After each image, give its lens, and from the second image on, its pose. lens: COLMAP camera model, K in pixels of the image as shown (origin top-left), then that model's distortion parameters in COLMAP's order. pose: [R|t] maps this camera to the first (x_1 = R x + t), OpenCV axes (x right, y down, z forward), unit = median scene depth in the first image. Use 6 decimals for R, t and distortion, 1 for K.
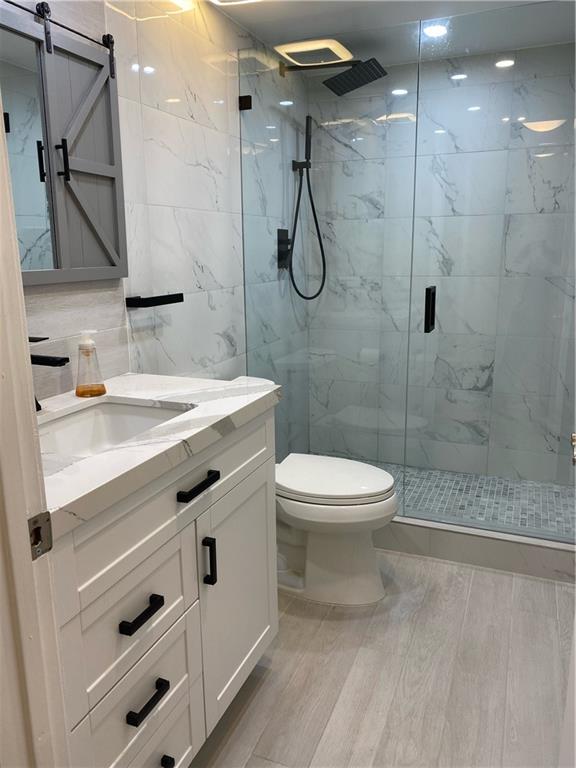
lens RADIAL K [[588.1, 0, 288.0], [0, 588.1, 384.0], [0, 0, 1]] dist [0.005523, -0.037560]
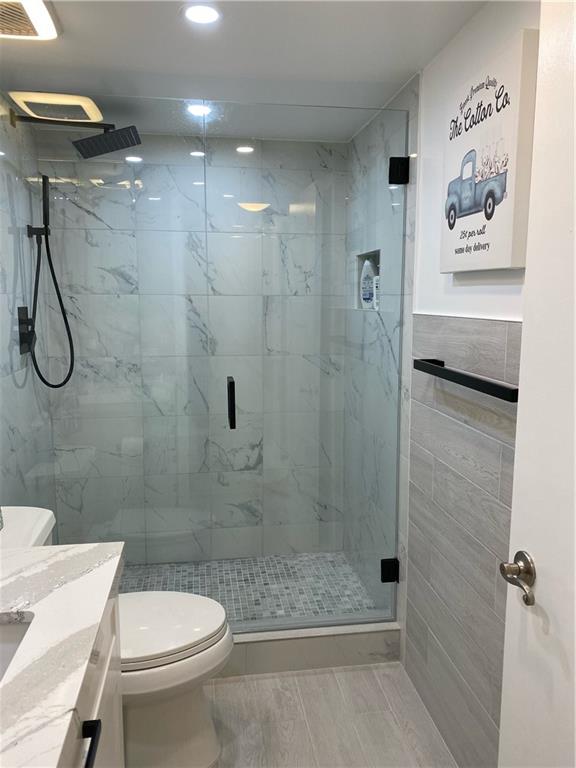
lens RADIAL K [[581.5, 0, 287.0], [0, 581.5, 371.2], [0, 0, 1]] dist [0.073251, -0.122241]
pose [[0.852676, -0.048381, 0.520195, -0.121394], [0.101156, 0.992149, -0.073534, -0.075651], [-0.512554, 0.115322, 0.850876, 0.127705]]
